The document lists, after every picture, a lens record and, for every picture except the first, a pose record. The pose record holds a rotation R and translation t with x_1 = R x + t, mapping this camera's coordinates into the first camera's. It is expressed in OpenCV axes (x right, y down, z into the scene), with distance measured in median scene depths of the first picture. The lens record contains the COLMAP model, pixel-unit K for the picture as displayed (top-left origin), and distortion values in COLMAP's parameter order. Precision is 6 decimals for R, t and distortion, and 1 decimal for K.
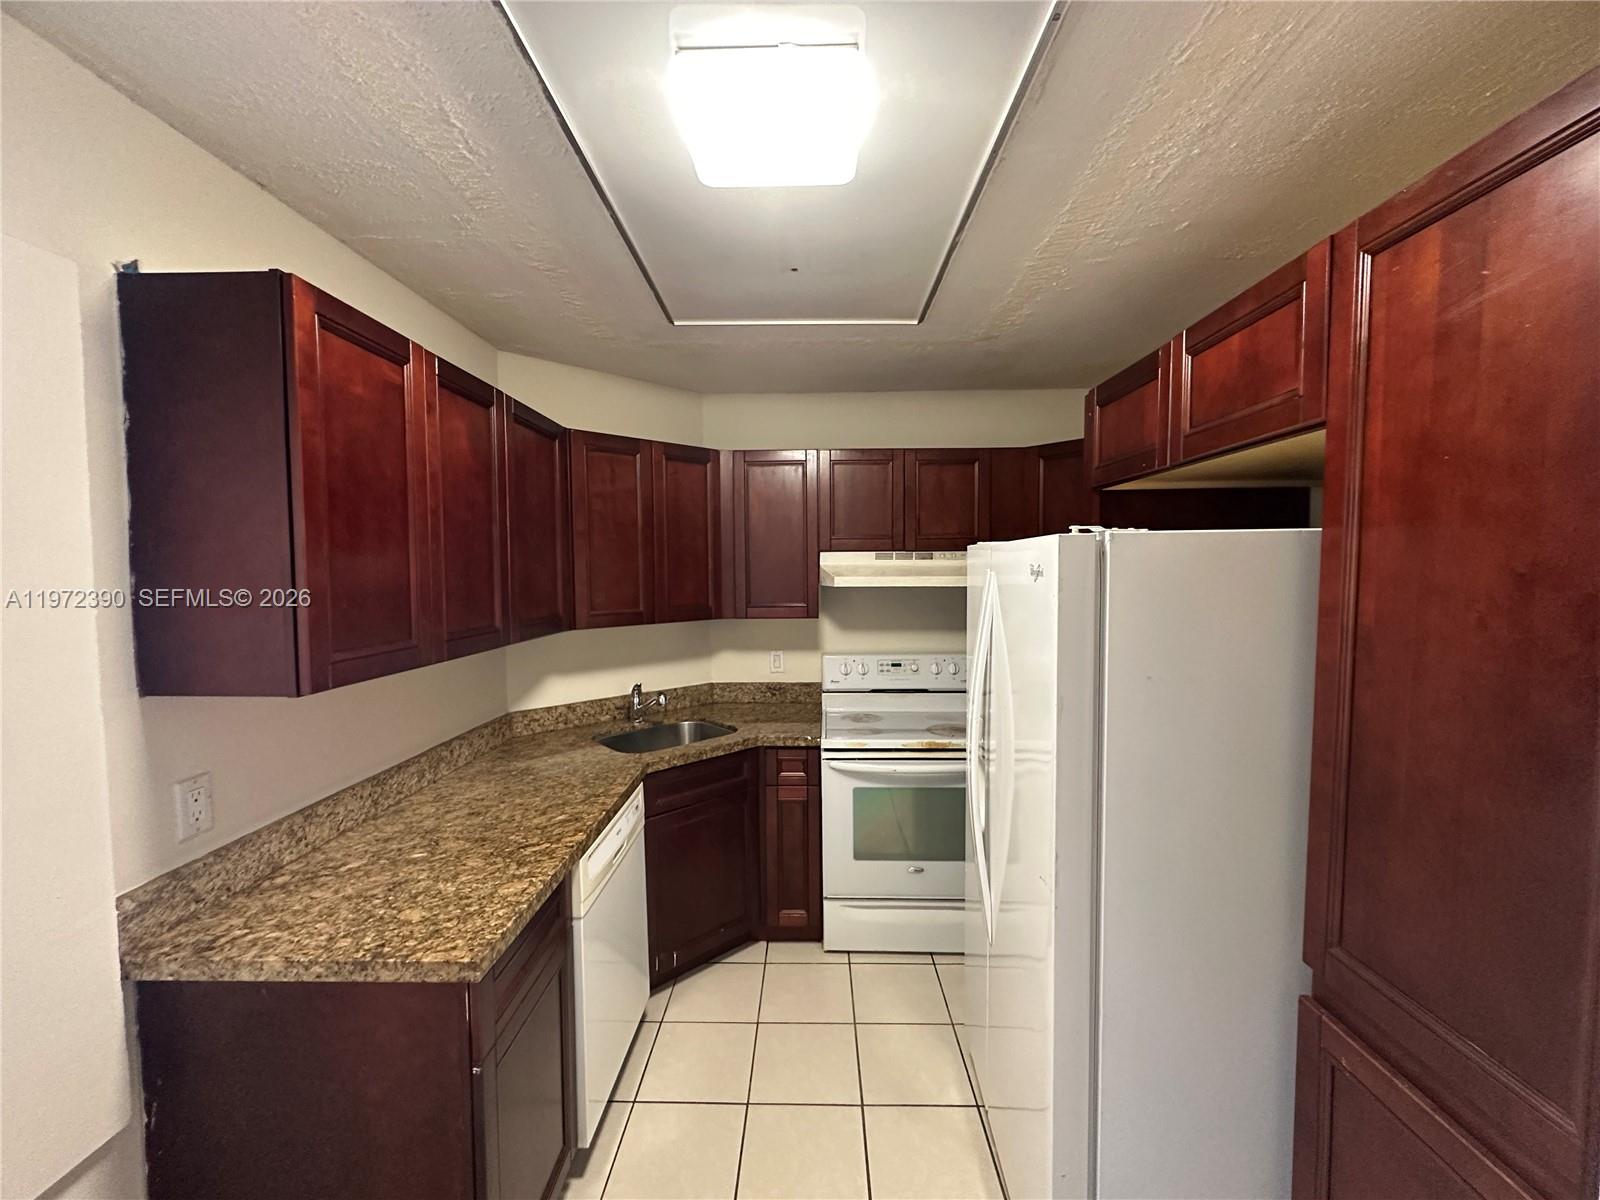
lens RADIAL K [[640.7, 0, 800.0], [0, 640.7, 600.0], [0, 0, 1]] dist [-0.001887, 0.000610]
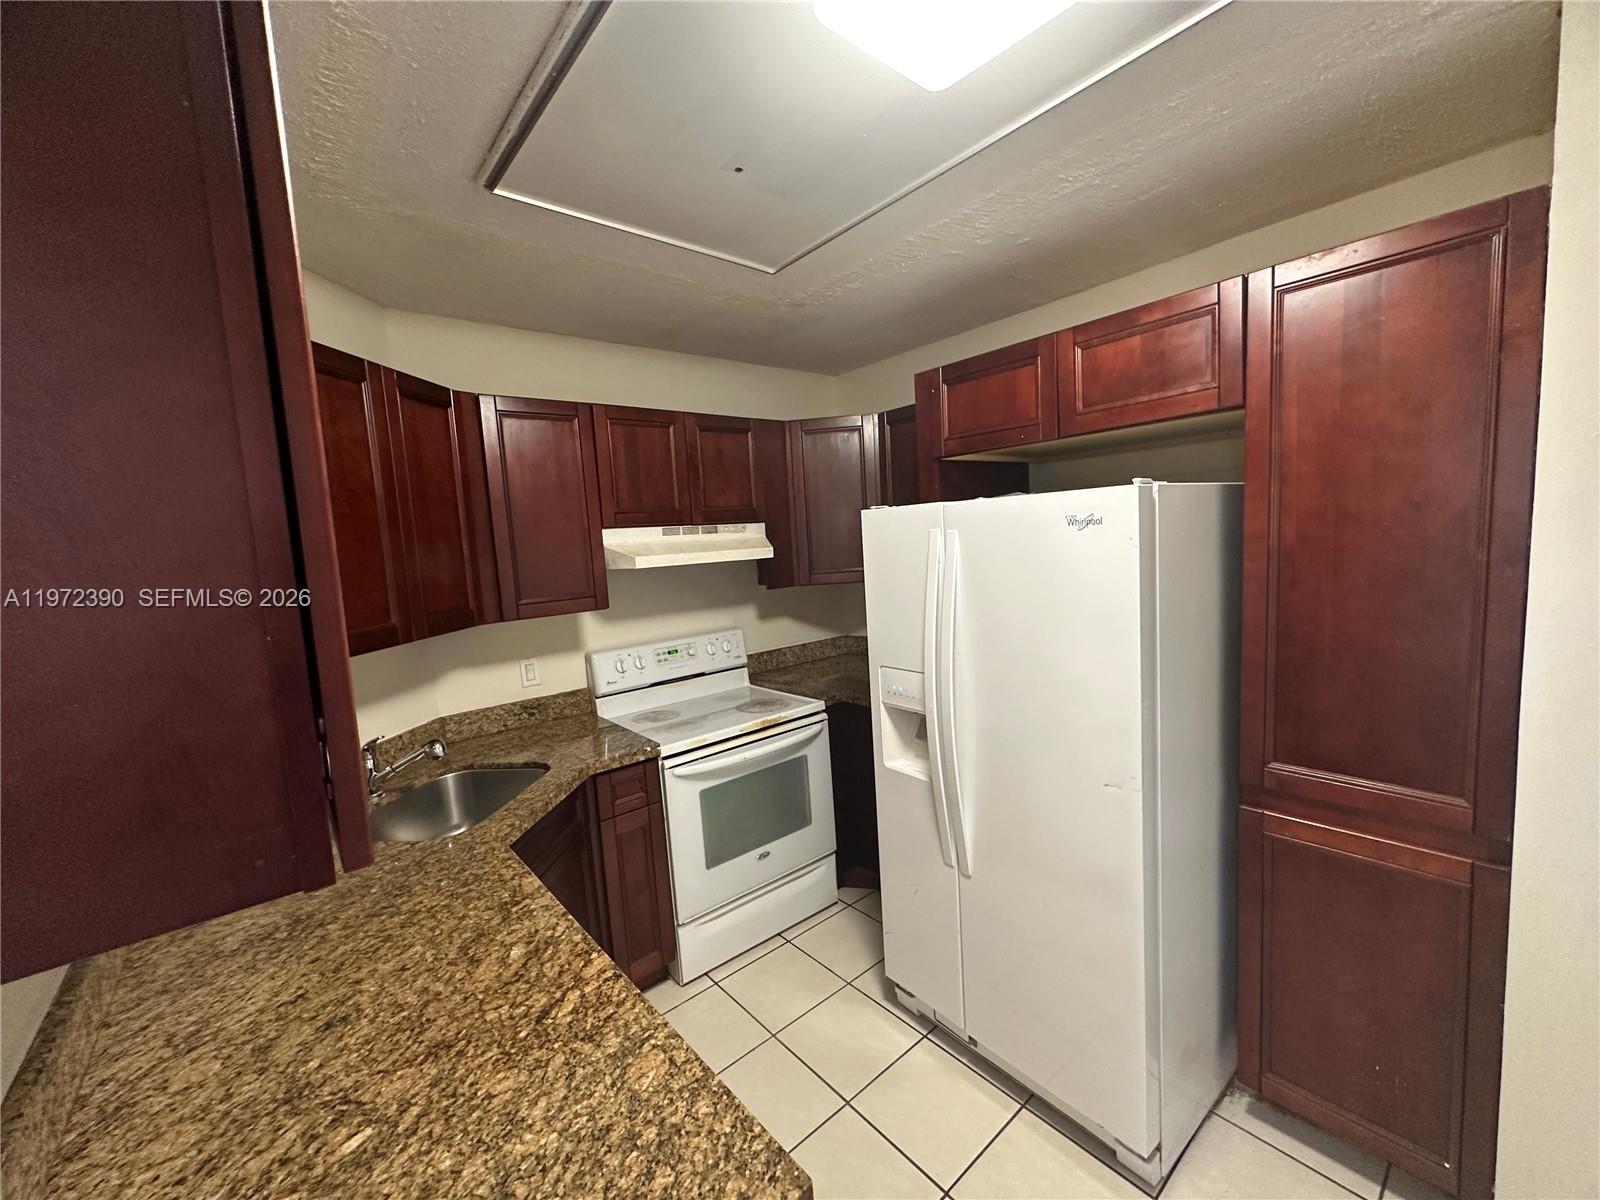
lens RADIAL K [[639.0, 0, 800.0], [0, 639.0, 600.0], [0, 0, 1]] dist [0.000521, 0.000368]
pose [[0.748657, -0.104653, 0.654646, -0.549241], [0.091211, 0.994331, 0.054647, -0.009444], [-0.656653, 0.018800, 0.753958, 0.352928]]
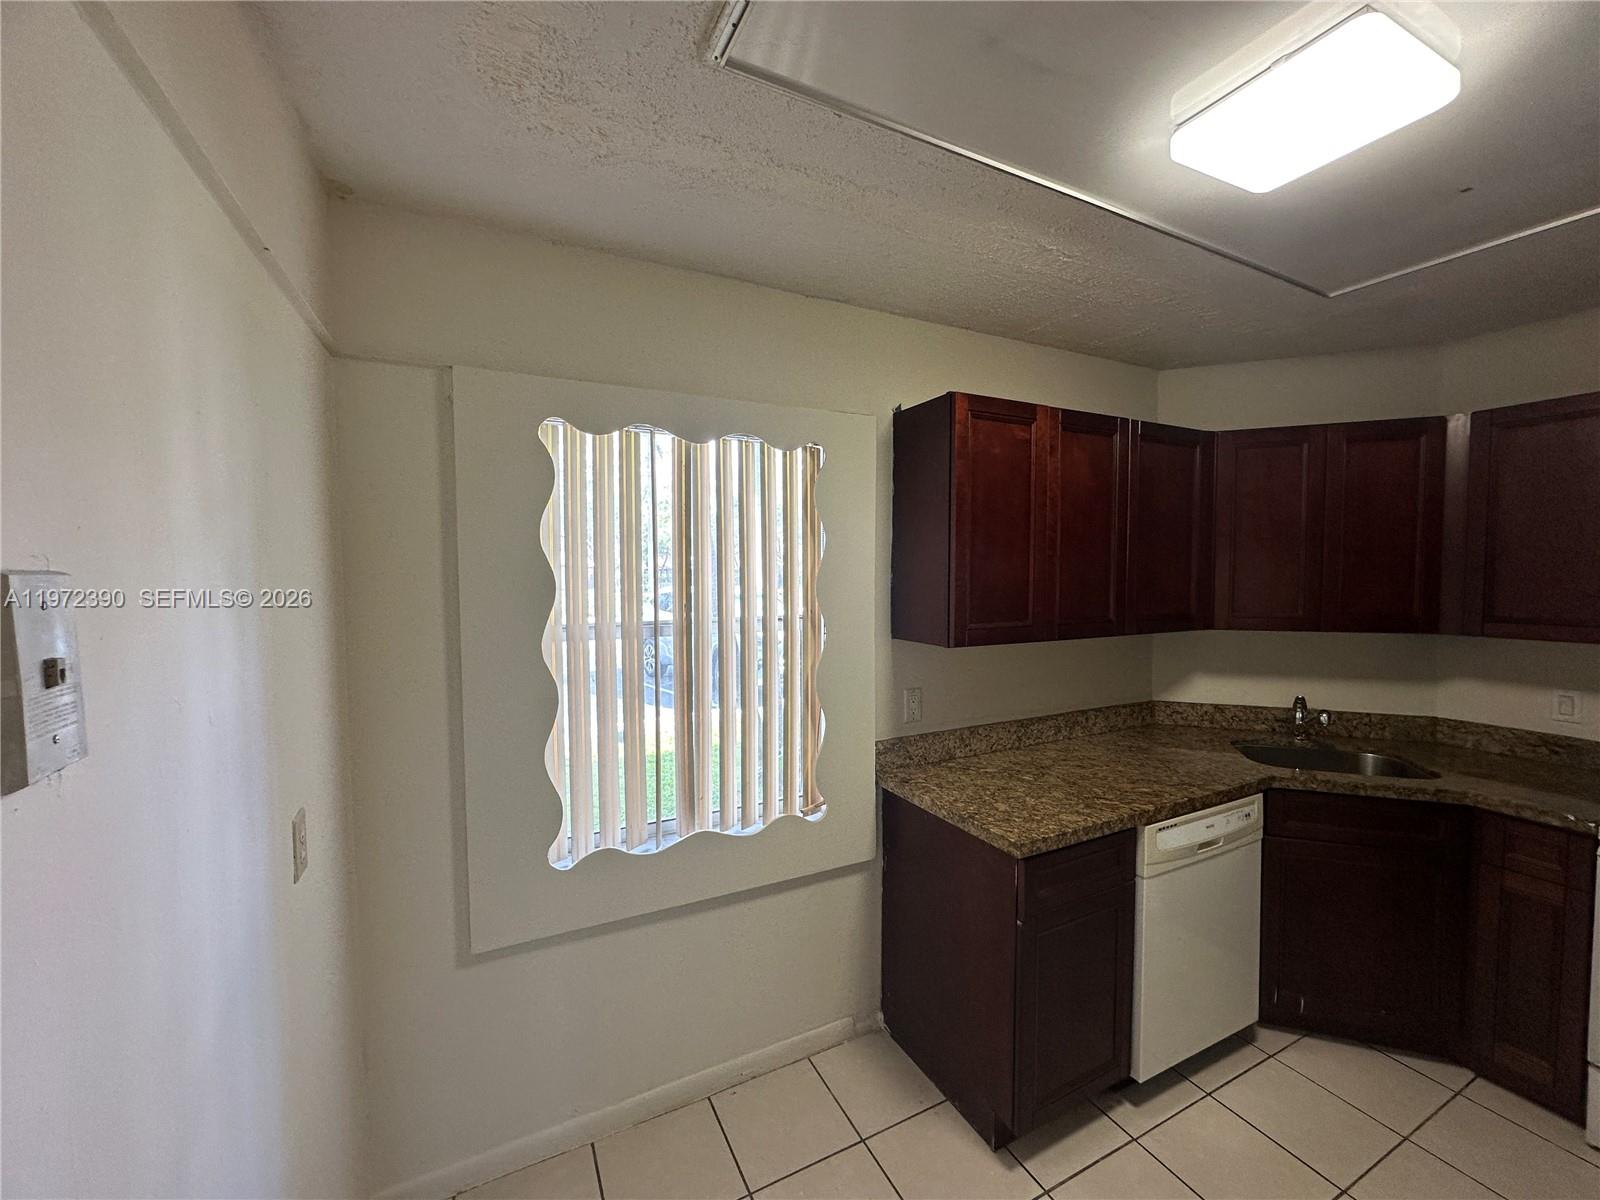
lens RADIAL K [[640.7, 0, 800.0], [0, 640.7, 600.0], [0, 0, 1]] dist [-0.001887, 0.000610]
pose [[0.470365, 0.043480, -0.881400, 0.329812], [-0.042342, 0.998747, 0.026672, 0.000364], [0.881455, 0.024775, 0.471617, -0.080095]]
